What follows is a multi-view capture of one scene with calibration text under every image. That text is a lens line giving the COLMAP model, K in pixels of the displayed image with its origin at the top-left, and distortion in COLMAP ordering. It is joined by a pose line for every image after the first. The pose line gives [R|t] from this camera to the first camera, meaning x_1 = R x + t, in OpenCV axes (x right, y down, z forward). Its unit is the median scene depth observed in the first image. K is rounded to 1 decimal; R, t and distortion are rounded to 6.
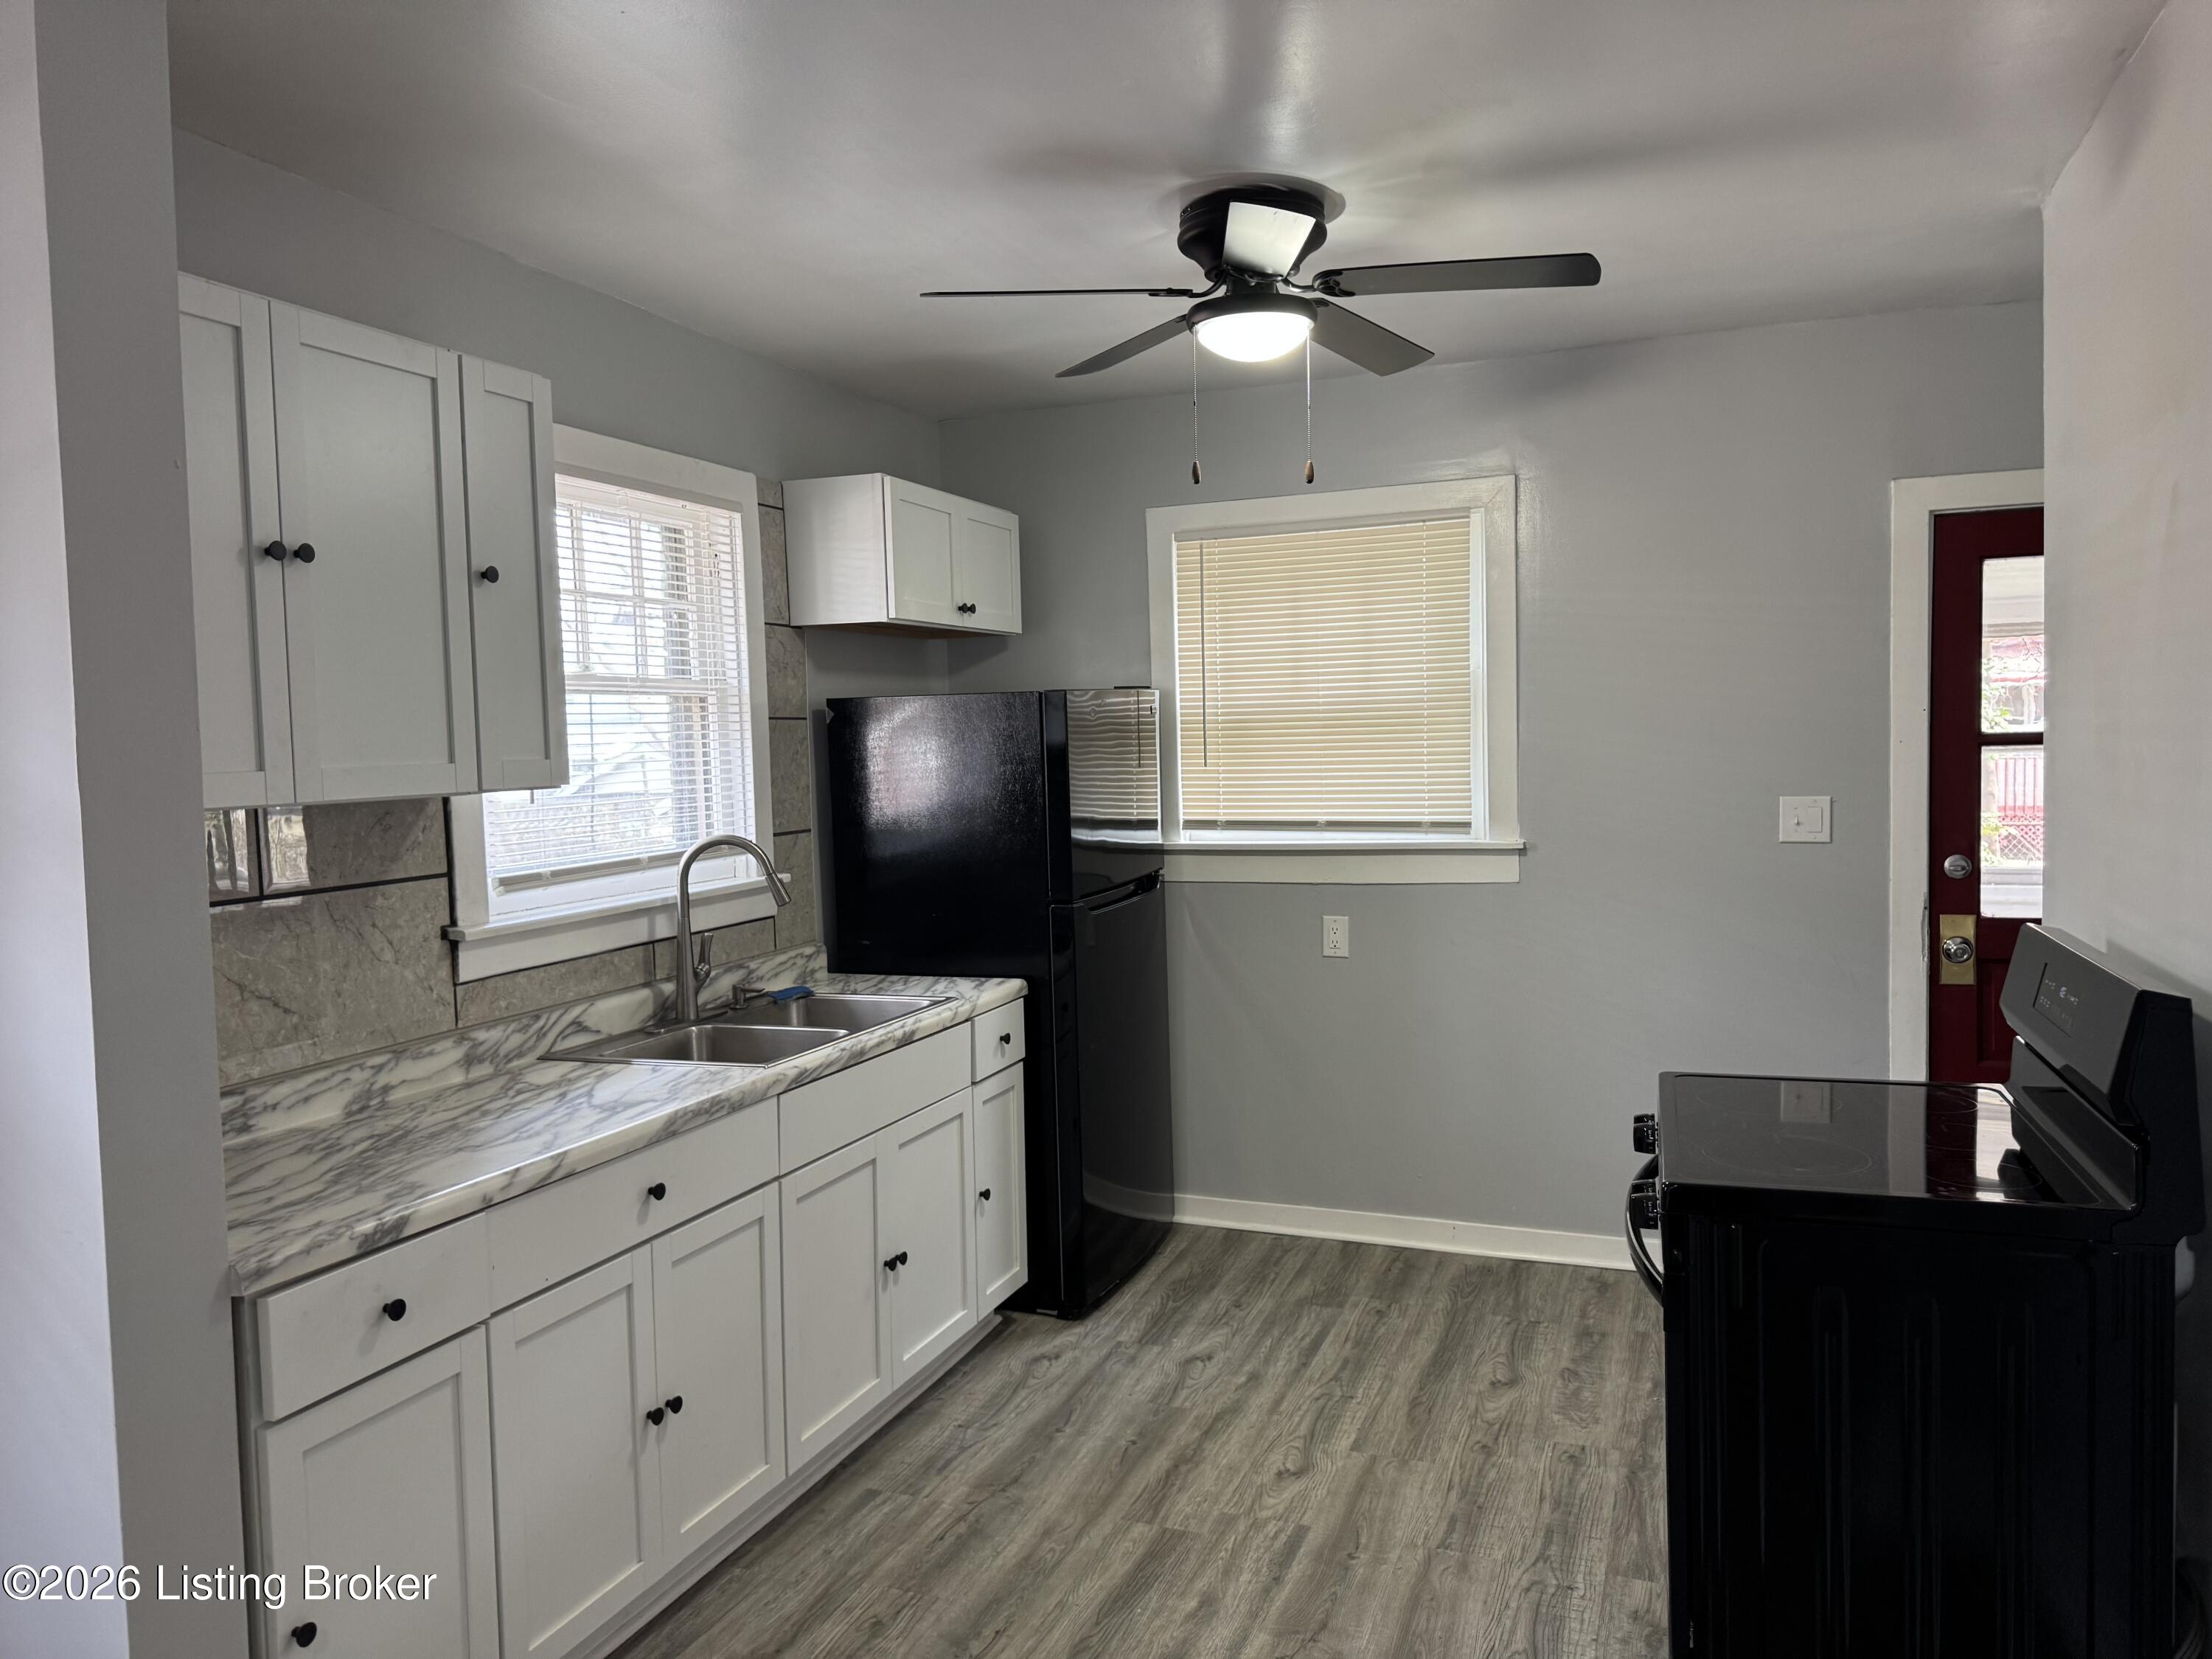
lens RADIAL K [[1546.9, 0, 1106.0], [0, 1546.9, 829.5], [0, 0, 1]] dist [0.130761, -0.166222]
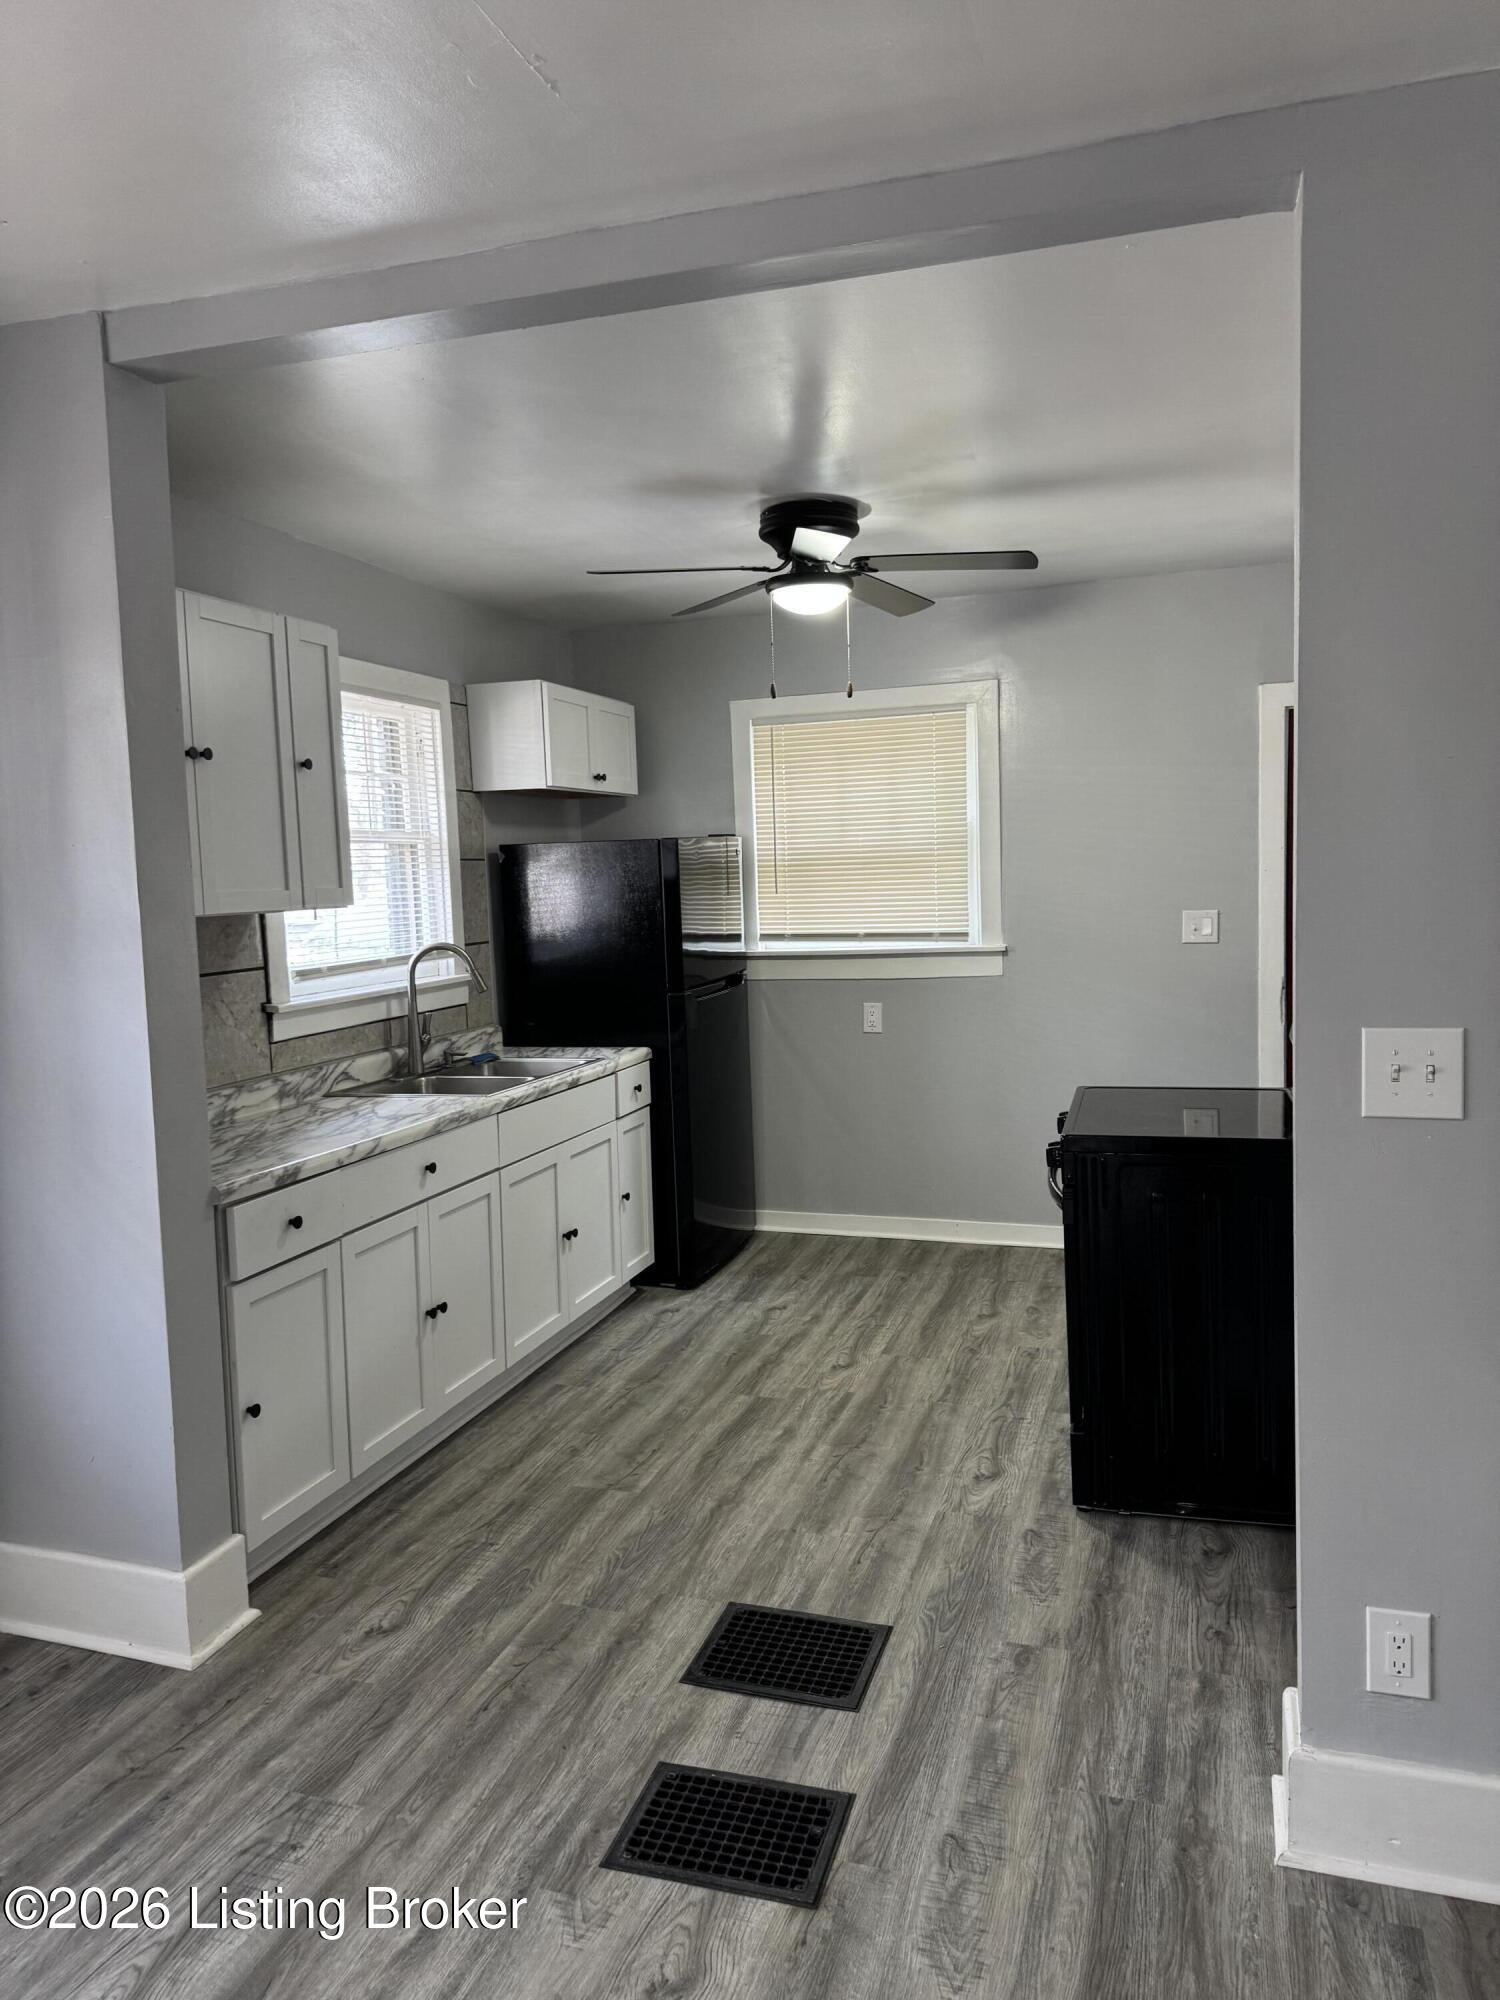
lens RADIAL K [[1398.6, 0, 749.0], [0, 1398.6, 1003.3], [0, 0, 1]] dist [0.130761, -0.166222]
pose [[0.998450, -0.012215, 0.054306, -0.034404], [0.010557, 0.999472, 0.030718, 0.021665], [-0.054653, -0.030097, 0.998052, -0.282664]]
